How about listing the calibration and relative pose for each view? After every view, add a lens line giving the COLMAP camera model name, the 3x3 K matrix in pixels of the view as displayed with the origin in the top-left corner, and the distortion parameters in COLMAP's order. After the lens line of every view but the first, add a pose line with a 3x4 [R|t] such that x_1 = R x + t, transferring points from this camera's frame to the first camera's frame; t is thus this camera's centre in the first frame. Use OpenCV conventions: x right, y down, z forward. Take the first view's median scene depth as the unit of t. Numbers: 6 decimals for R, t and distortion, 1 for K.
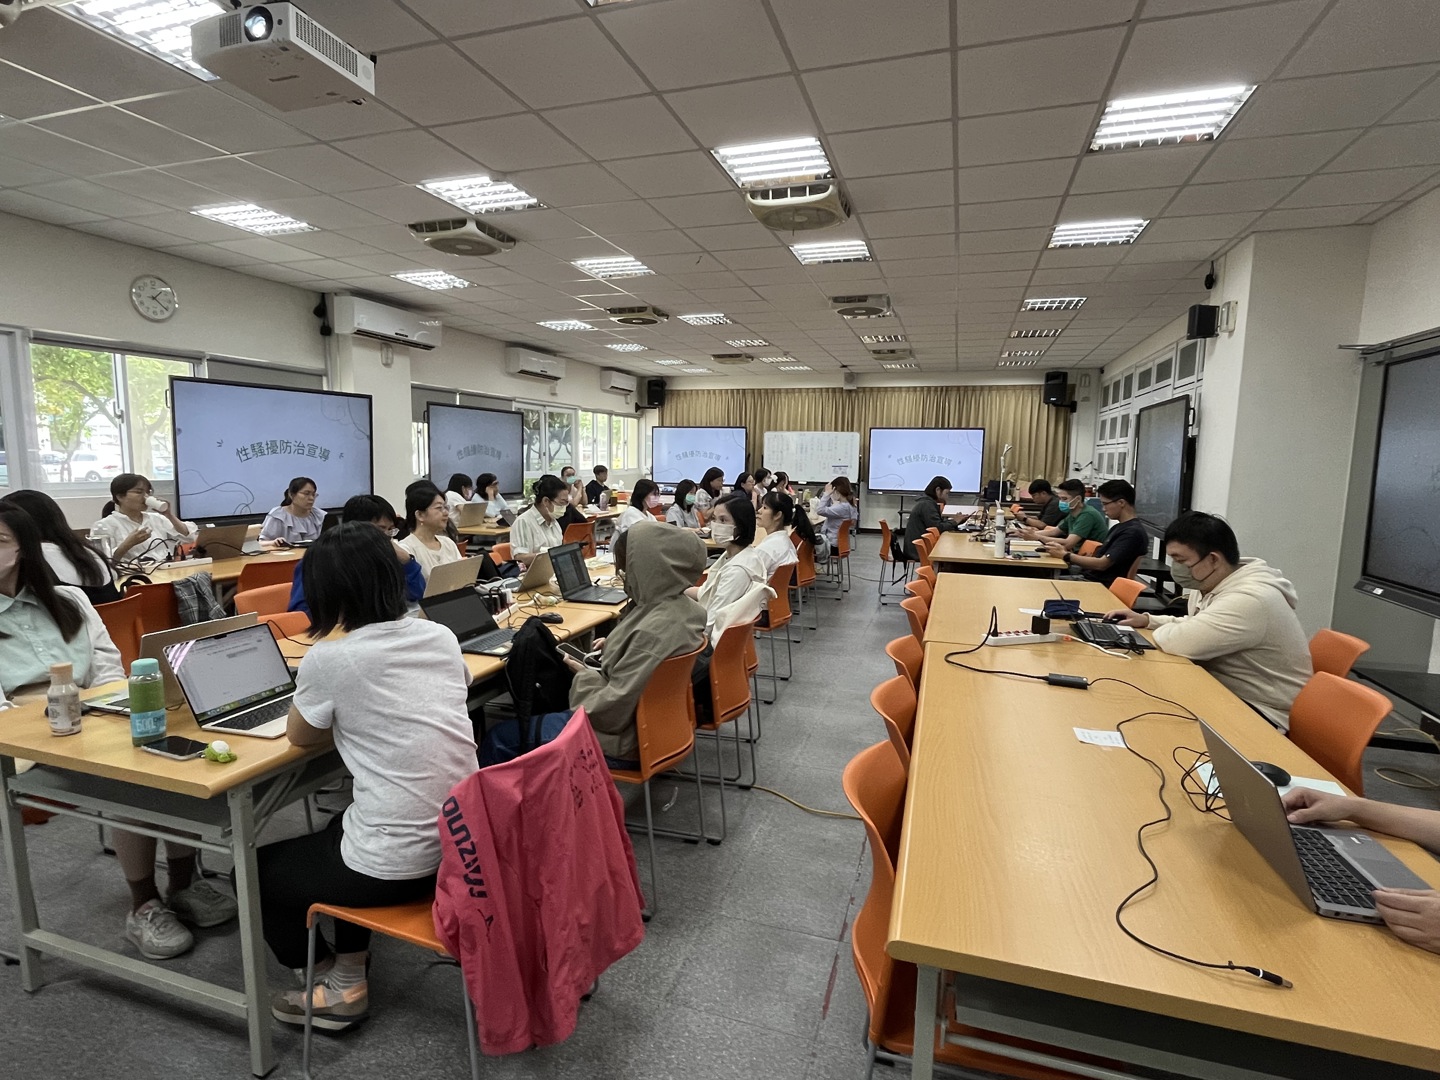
lens RADIAL K [[741.6, 0, 716.0], [0, 741.6, 543.8], [0, 0, 1]] dist [-0.000803, -0.000252]
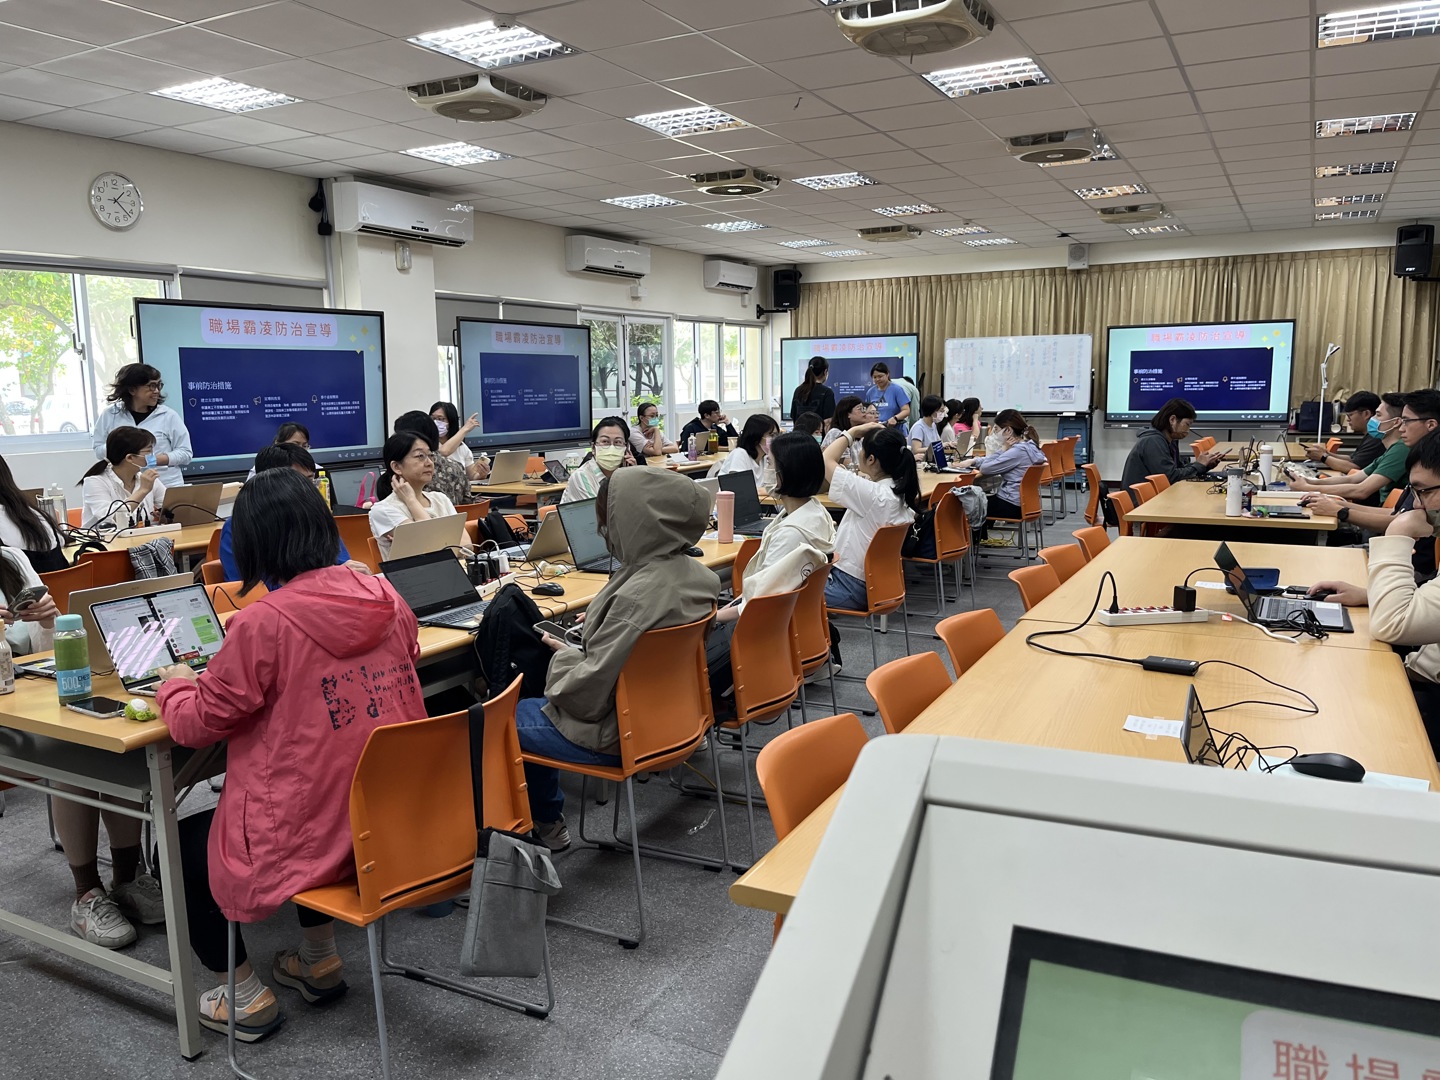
lens RADIAL K [[1103.2, 0, 720.0], [0, 1103.2, 540.0], [0, 0, 1]] dist [0.061049, -0.085371]
pose [[0.984595, -0.006268, -0.174739, 0.095749], [0.010757, 0.999636, 0.024753, 0.010666], [0.174520, -0.026251, 0.984304, -0.082125]]
